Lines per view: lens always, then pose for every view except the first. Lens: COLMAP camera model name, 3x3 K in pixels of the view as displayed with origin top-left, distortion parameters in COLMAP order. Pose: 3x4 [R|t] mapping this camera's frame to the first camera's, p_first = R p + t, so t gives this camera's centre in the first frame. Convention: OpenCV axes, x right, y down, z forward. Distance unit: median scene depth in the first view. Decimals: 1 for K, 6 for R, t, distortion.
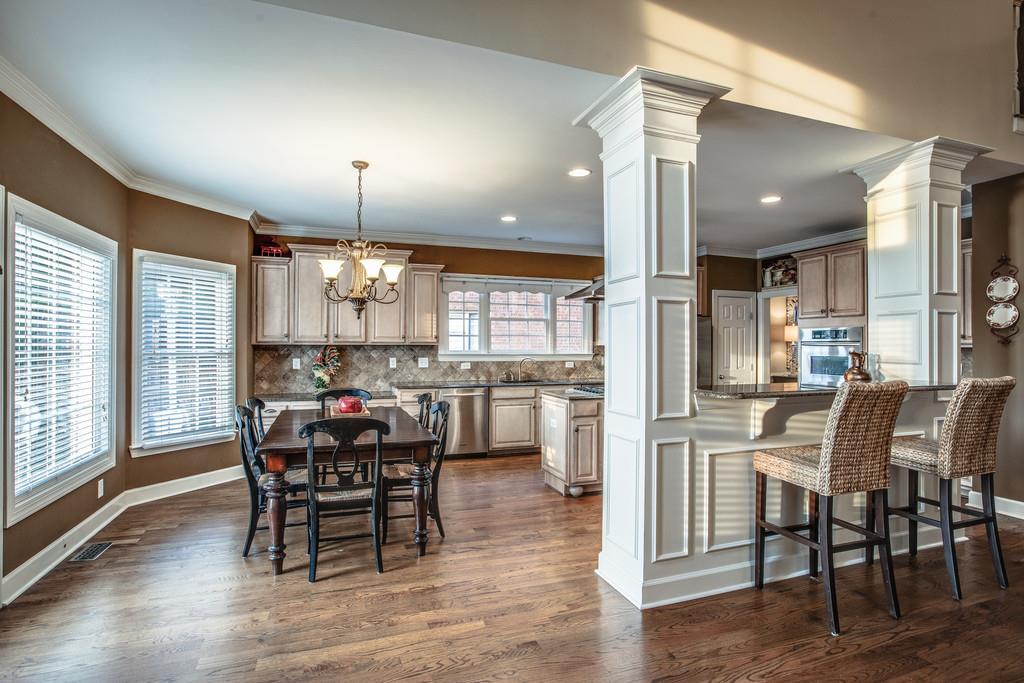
lens RADIAL K [[522.1, 0, 518.2], [0, 522.1, 341.9], [0, 0, 1]] dist [-0.024238, 0.004228]
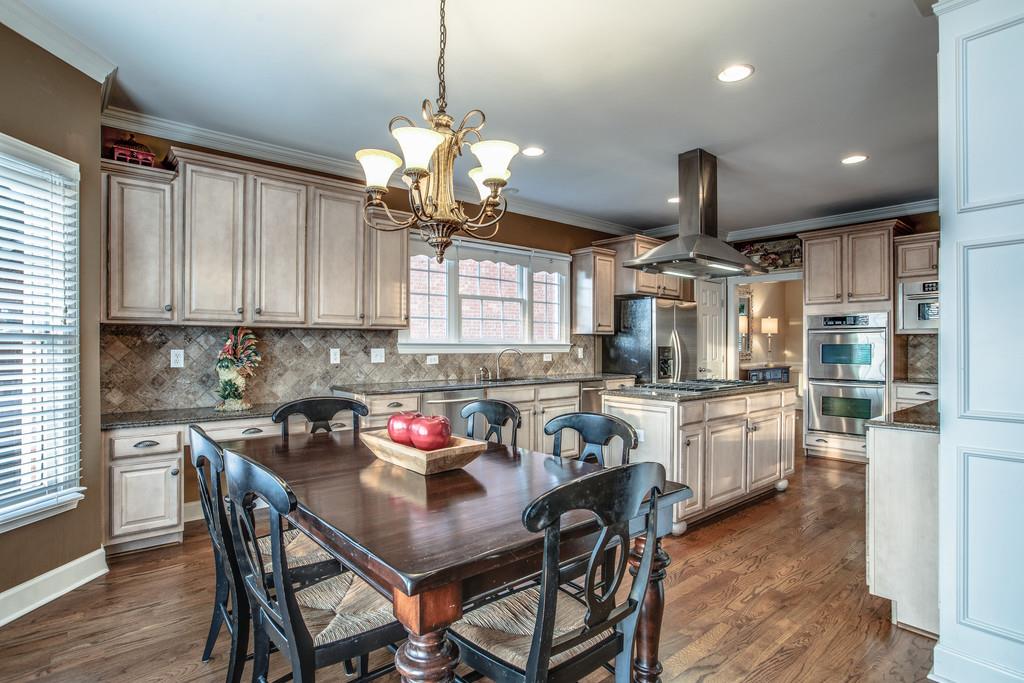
lens RADIAL K [[522.1, 0, 508.2], [0, 522.1, 343.6], [0, 0, 1]] dist [-0.024238, 0.004228]
pose [[0.934354, -0.000362, 0.356347, -0.284665], [-0.001083, 0.999992, 0.003858, 0.022610], [-0.356345, -0.003990, 0.934346, 0.323806]]
